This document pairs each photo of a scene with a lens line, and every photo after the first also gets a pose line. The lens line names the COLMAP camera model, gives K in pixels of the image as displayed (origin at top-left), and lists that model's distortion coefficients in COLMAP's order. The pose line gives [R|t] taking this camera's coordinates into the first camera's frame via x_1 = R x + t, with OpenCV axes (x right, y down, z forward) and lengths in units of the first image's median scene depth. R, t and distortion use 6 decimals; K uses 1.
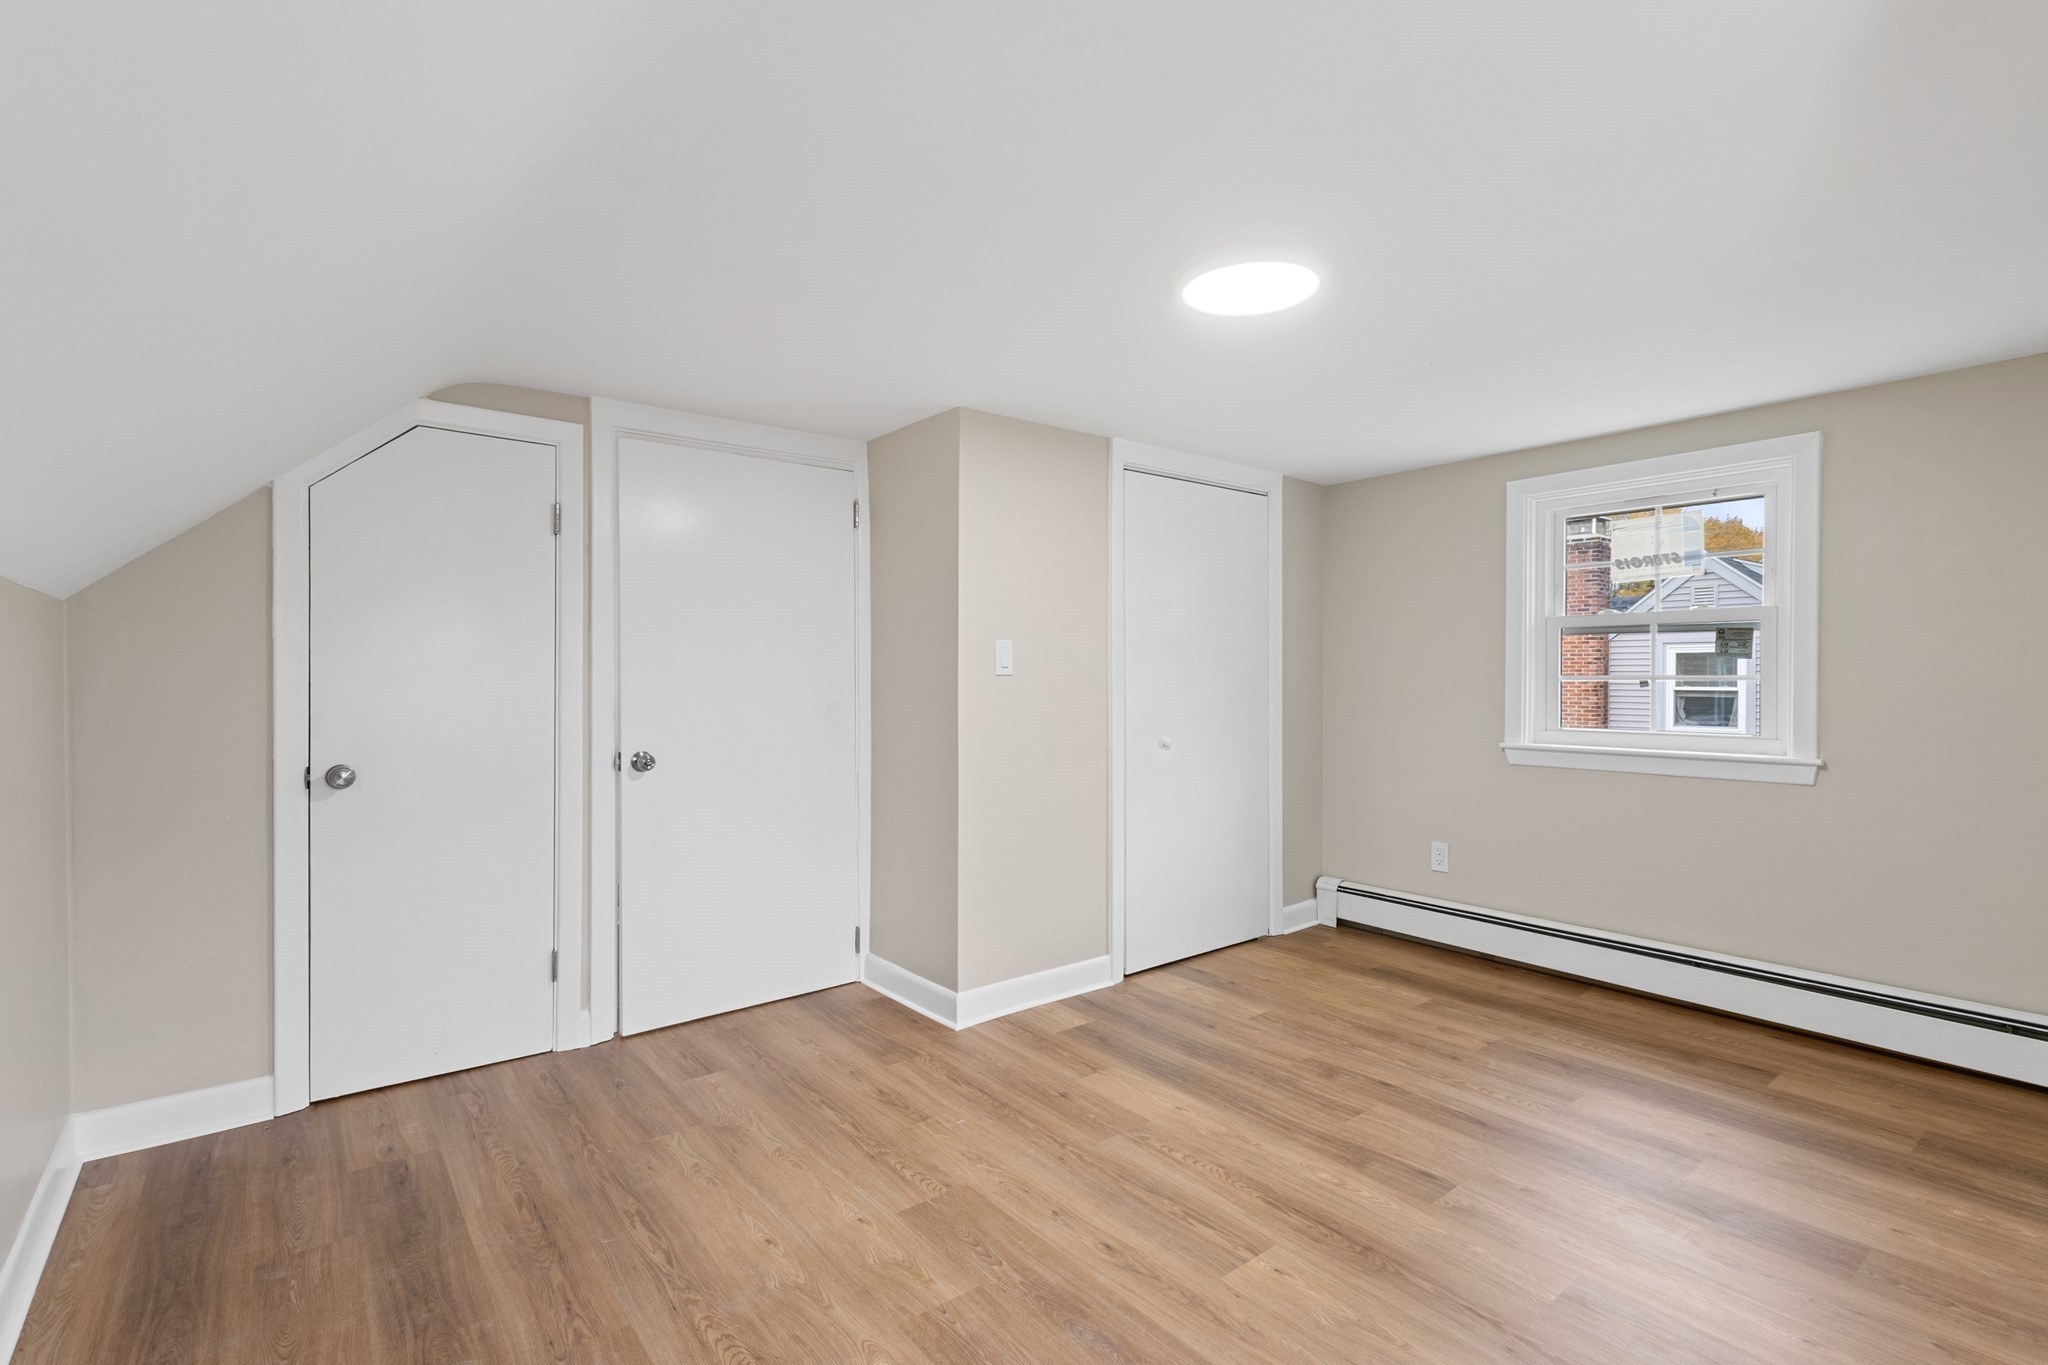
lens RADIAL K [[951.3, 0, 1028.4], [0, 951.3, 673.7], [0, 0, 1]] dist [0.007031, -0.000527]
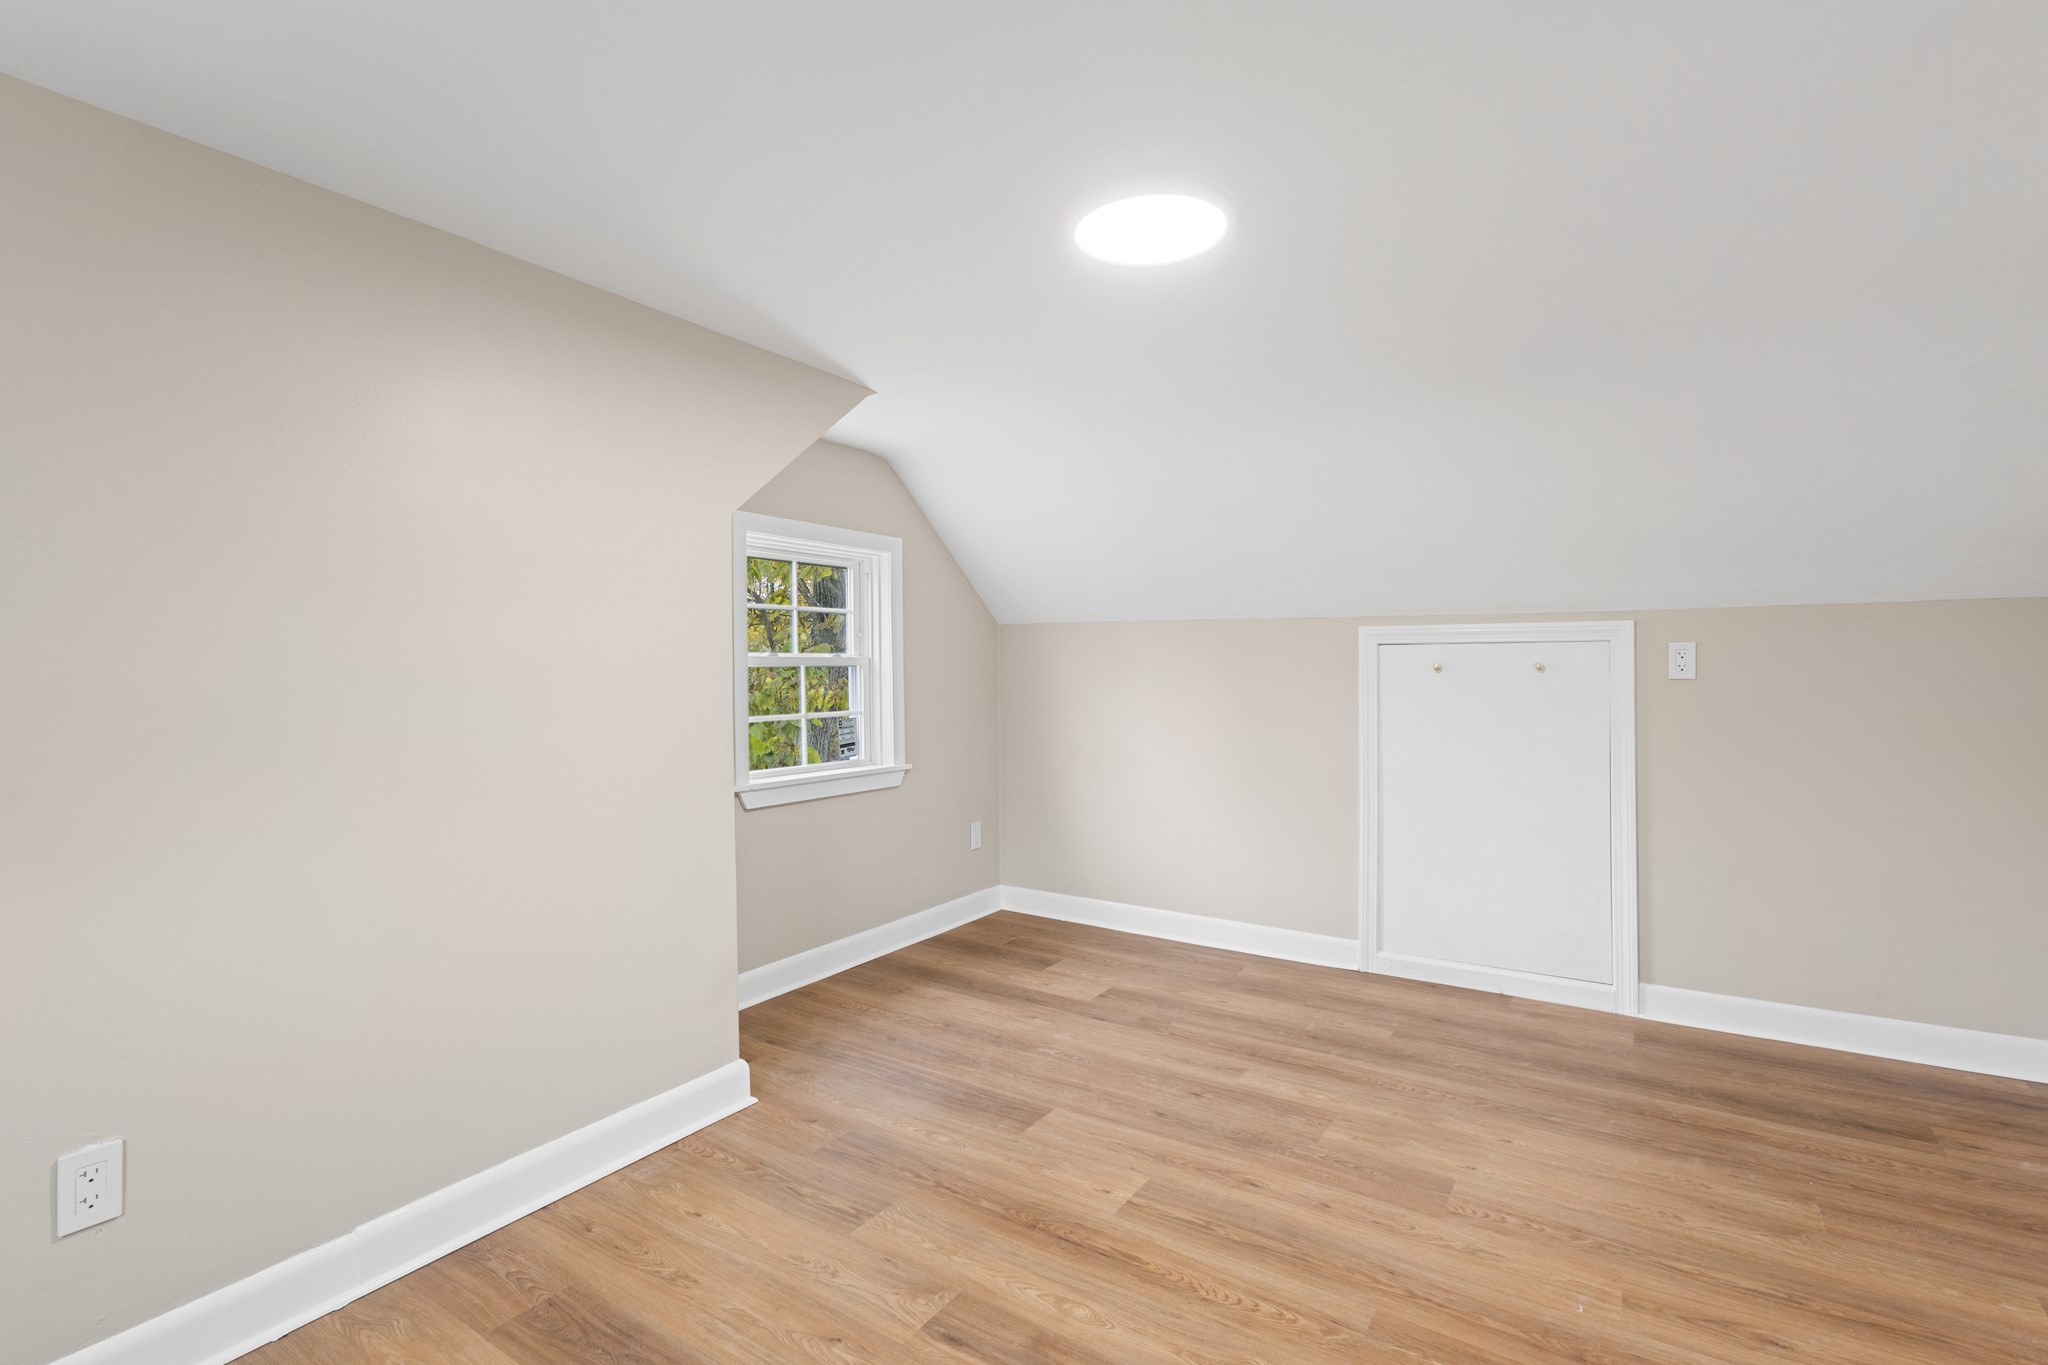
lens RADIAL K [[944.4, 0, 1024.0], [0, 944.4, 682.5], [0, 0, 1]] dist [0.002014, 0.000169]
pose [[-0.951113, 0.012878, -0.308573, 0.644405], [0.010334, 0.999898, 0.009876, 0.002767], [0.308669, 0.006204, -0.951149, 1.886163]]
